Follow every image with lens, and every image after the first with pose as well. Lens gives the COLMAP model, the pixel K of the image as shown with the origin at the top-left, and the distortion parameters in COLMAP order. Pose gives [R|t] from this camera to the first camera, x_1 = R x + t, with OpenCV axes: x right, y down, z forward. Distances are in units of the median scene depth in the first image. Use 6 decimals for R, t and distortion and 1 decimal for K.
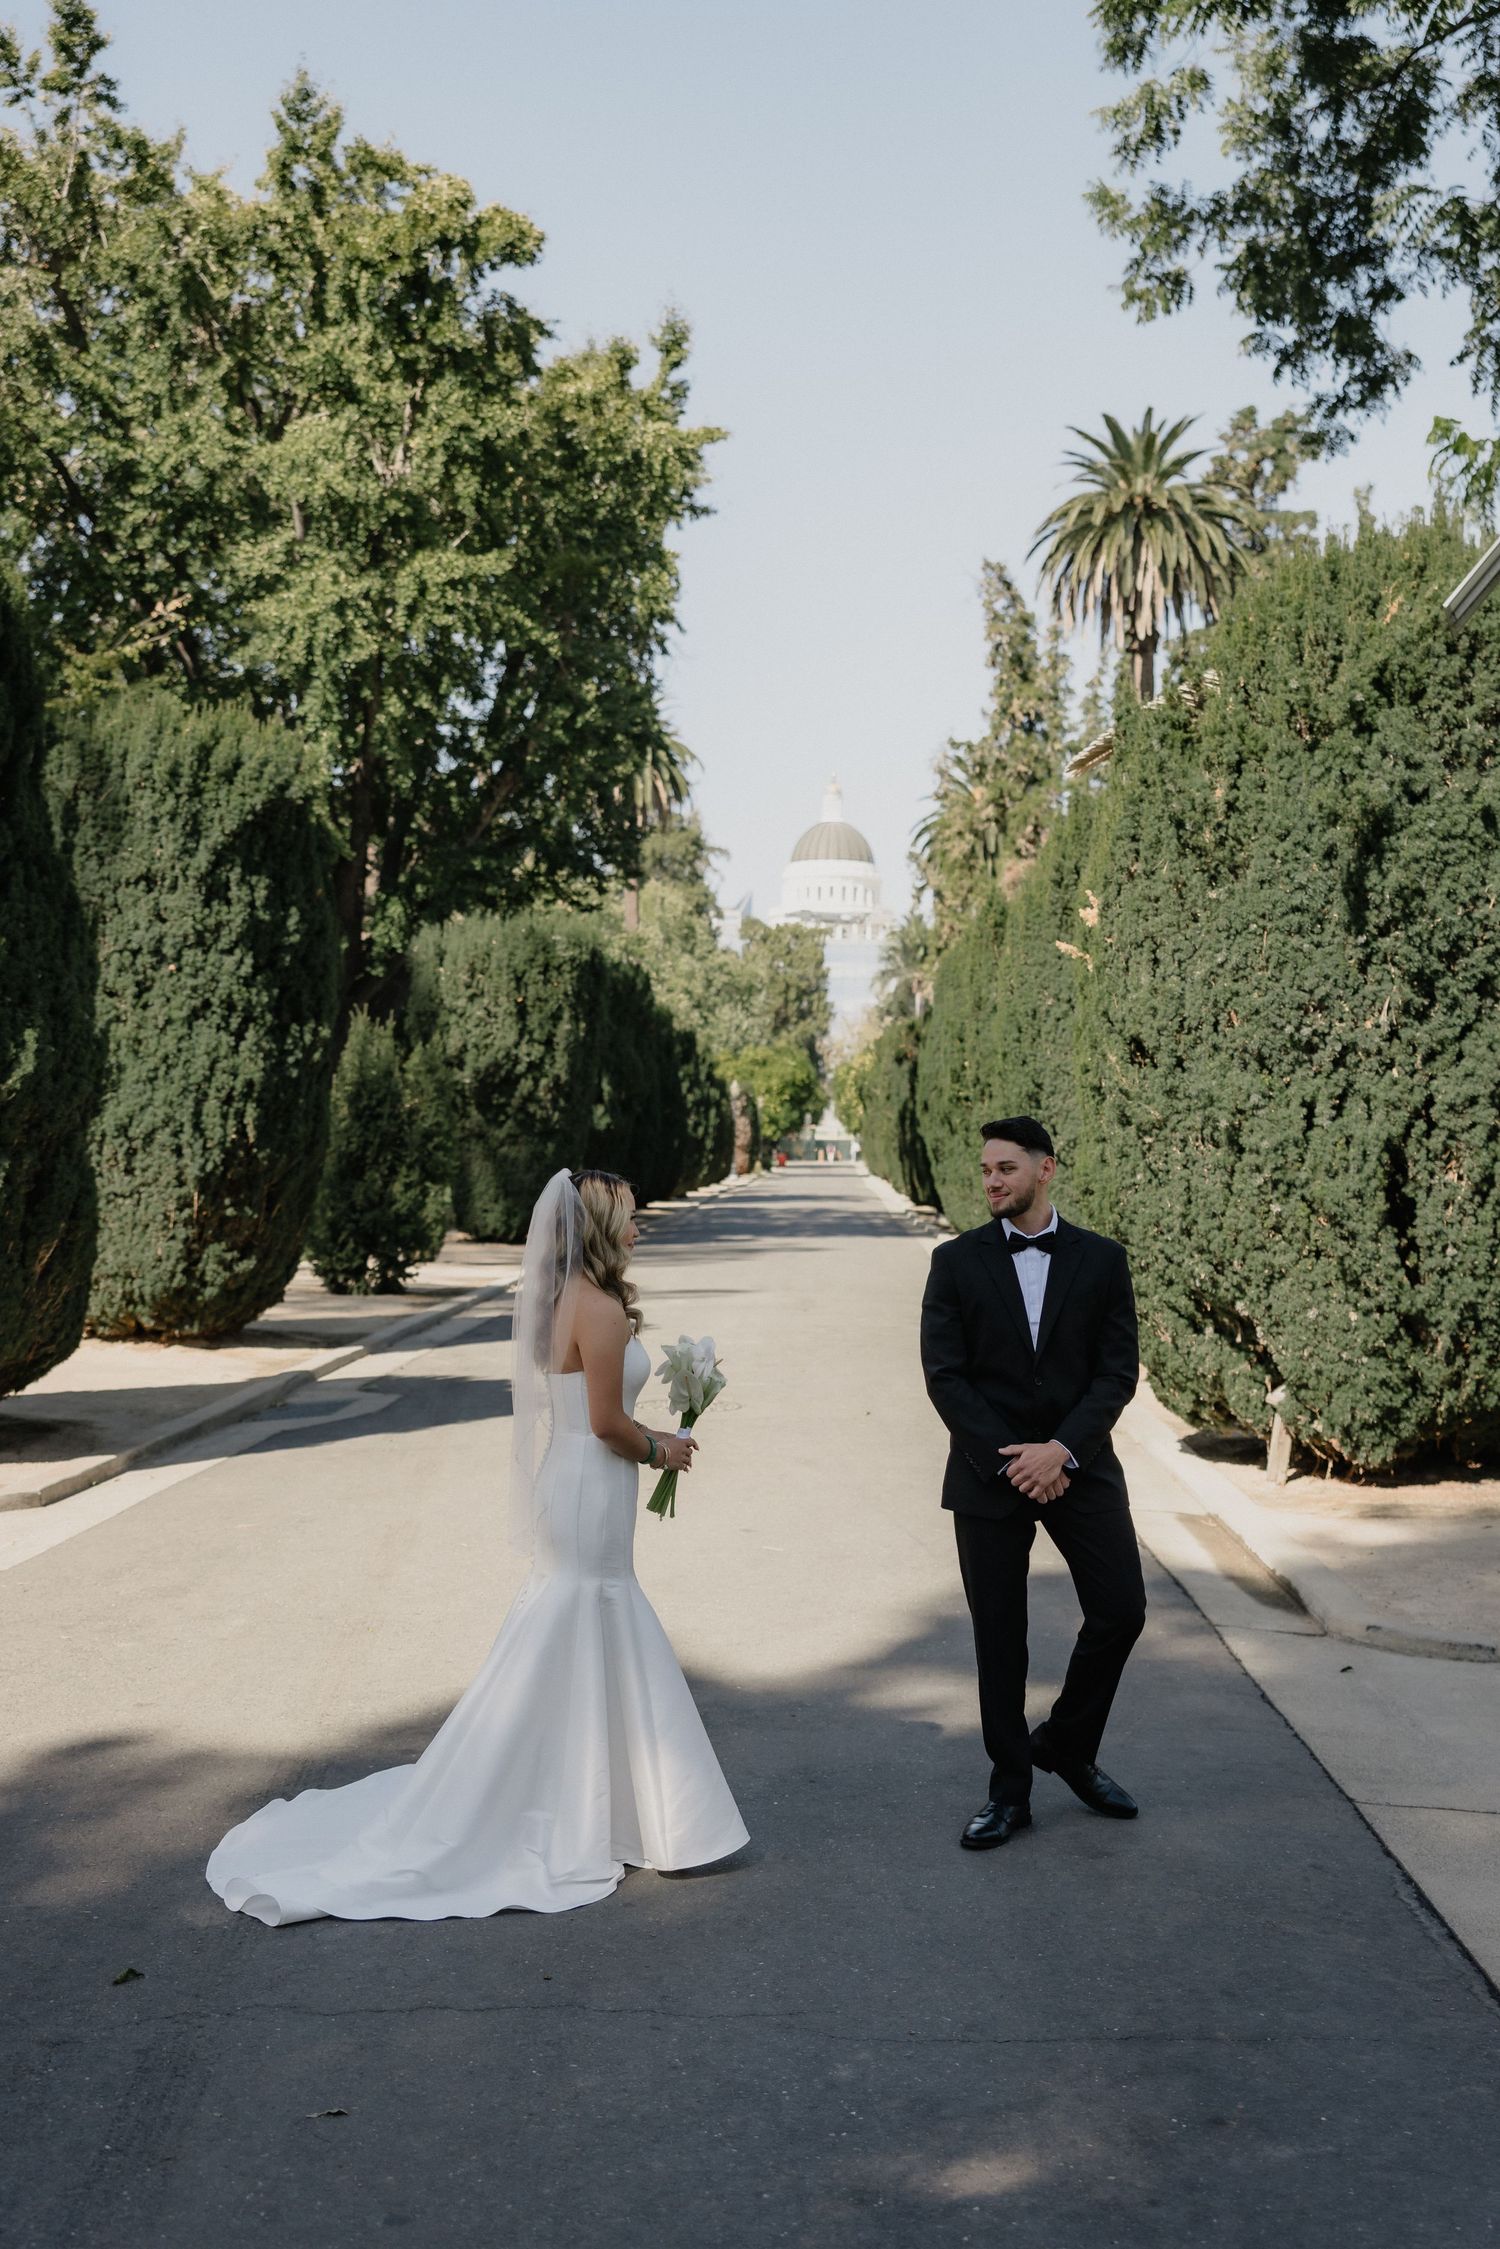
lens RADIAL K [[2392.8, 0, 779.3], [0, 2392.8, 1066.5], [0, 0, 1]] dist [0.006992, -0.004971]
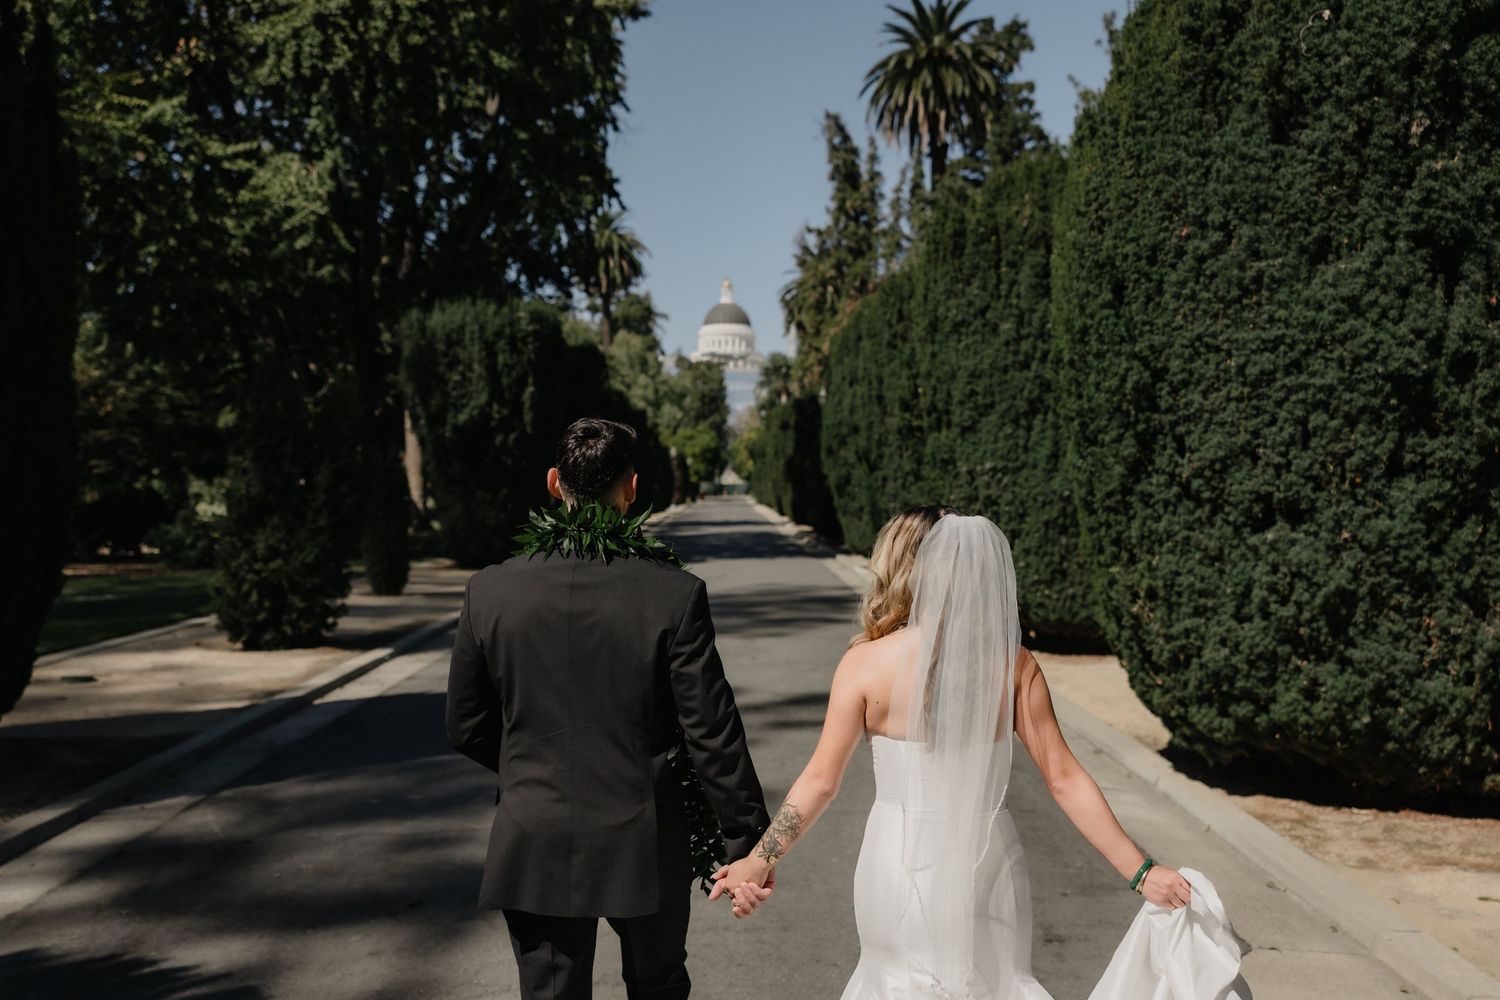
lens RADIAL K [[1303.6, 0, 750.0], [0, 1303.6, 500.0], [0, 0, 1]] dist [-0.002001, -0.001822]
pose [[0.999098, -0.016192, 0.039255, -0.007319], [0.014504, 0.998974, 0.042904, 0.017000], [-0.039910, -0.042296, 0.998308, 0.455005]]
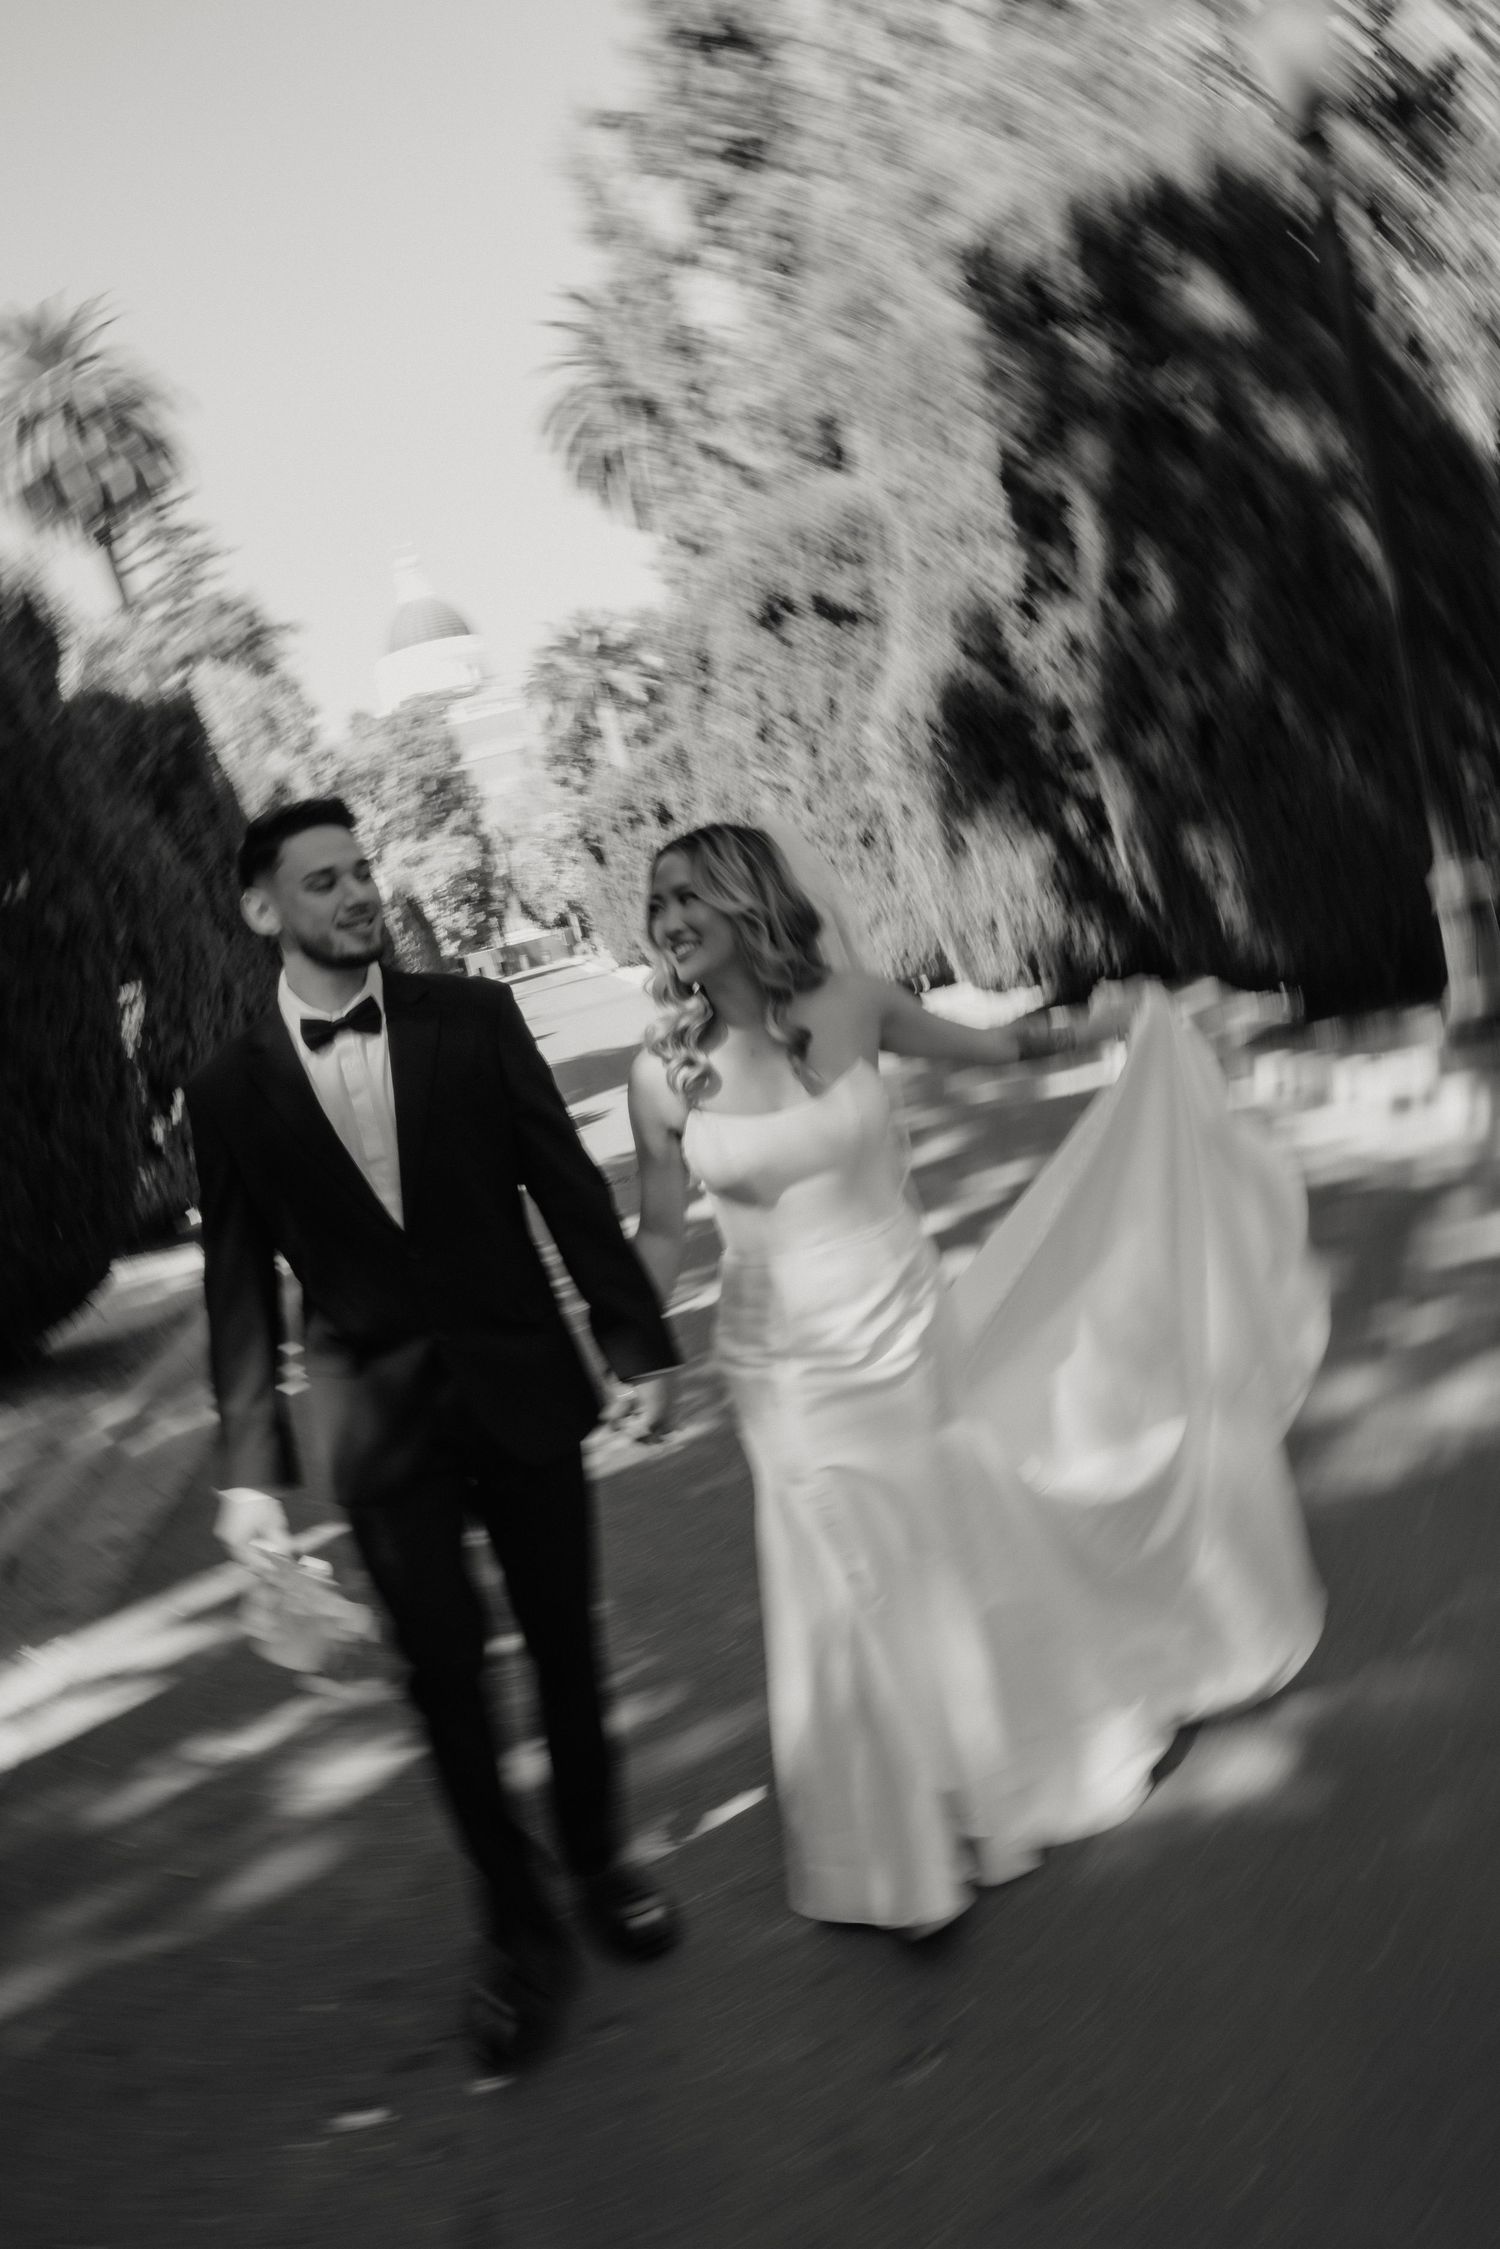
lens RADIAL K [[2249.6, 0, 751.4], [0, 2249.6, 1183.7], [0, 0, 1]] dist [-0.002401, 0.000848]
pose [[0.955591, -0.277896, 0.098079, -0.021238], [0.260832, 0.952466, 0.157402, 0.057299], [-0.137158, -0.124830, 0.982652, 1.570515]]
